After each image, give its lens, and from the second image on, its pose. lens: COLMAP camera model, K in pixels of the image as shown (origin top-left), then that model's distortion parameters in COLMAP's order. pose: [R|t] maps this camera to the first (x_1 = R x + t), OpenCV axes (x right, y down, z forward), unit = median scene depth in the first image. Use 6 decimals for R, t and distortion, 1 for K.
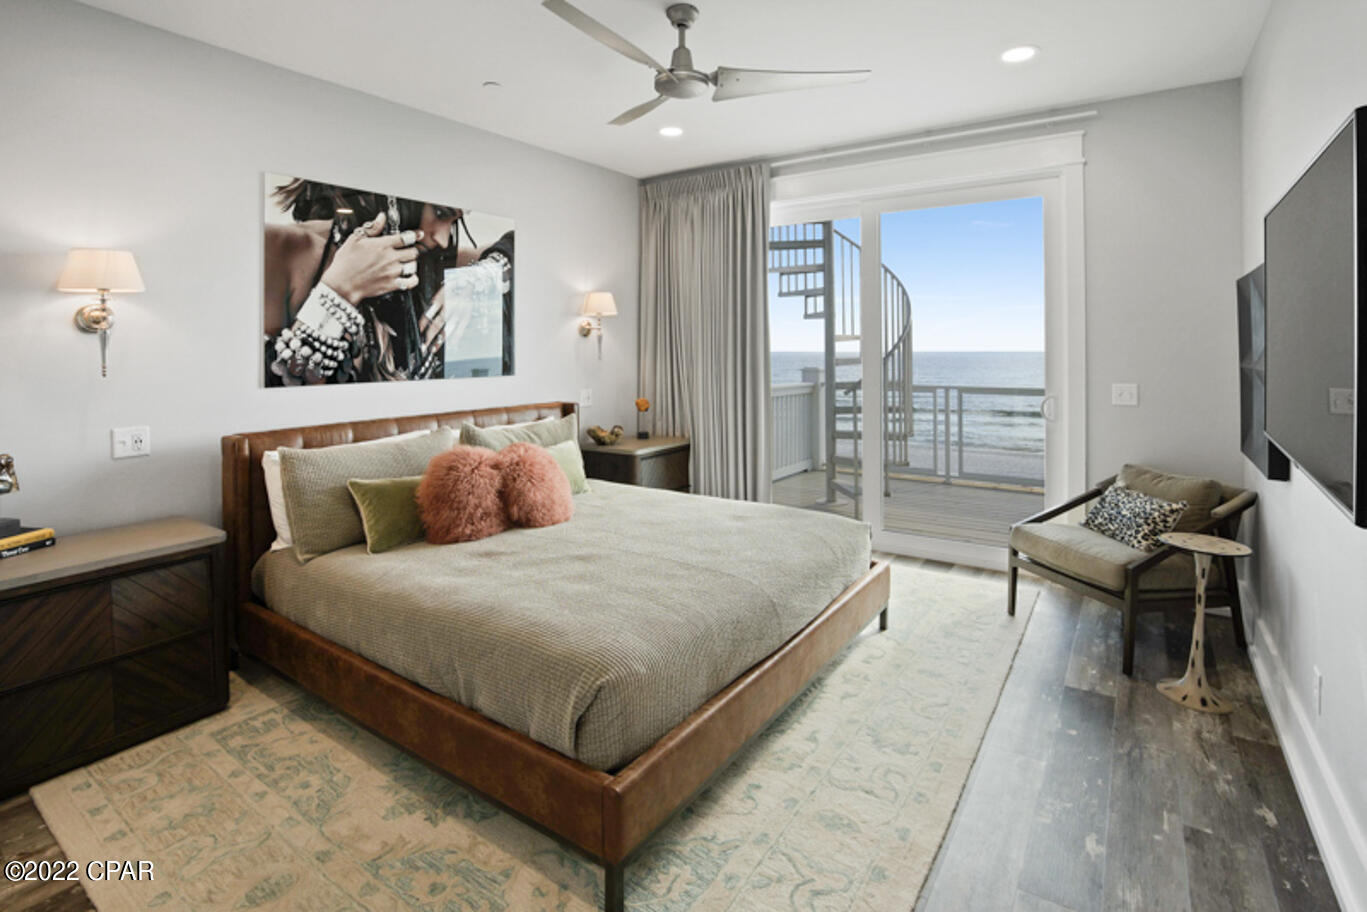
lens RADIAL K [[667.1, 0, 683.4], [0, 667.1, 367.3], [0, 0, 1]] dist [-0.039528, 0.000475]
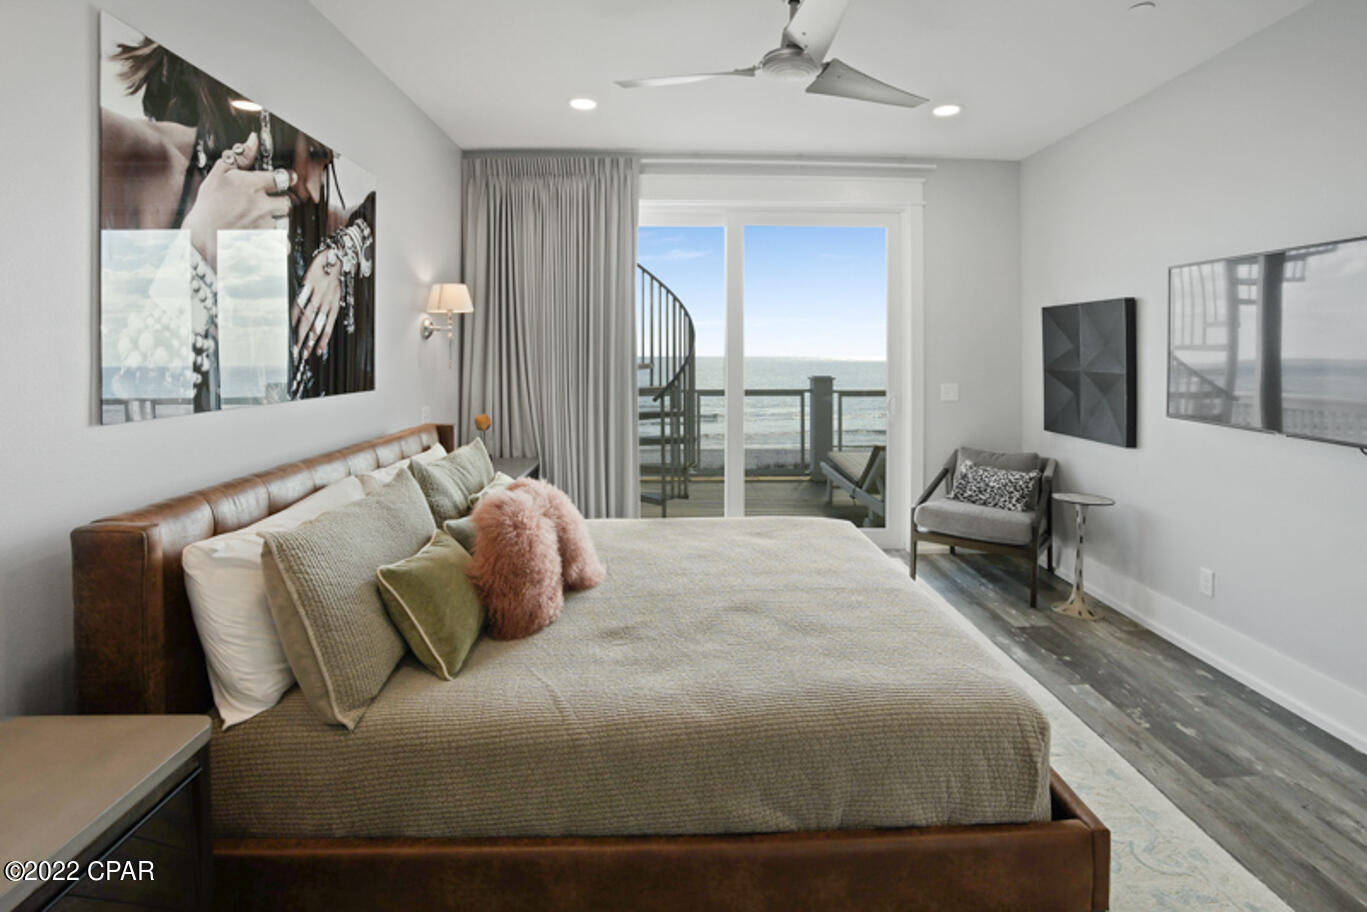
lens RADIAL K [[651.3, 0, 674.1], [0, 651.3, 386.6], [0, 0, 1]] dist [-0.065892, 0.022878]
pose [[0.816576, -0.022017, 0.576817, -0.482719], [0.012135, 0.999706, 0.020980, -0.003461], [-0.577110, -0.010132, 0.816604, 0.287534]]
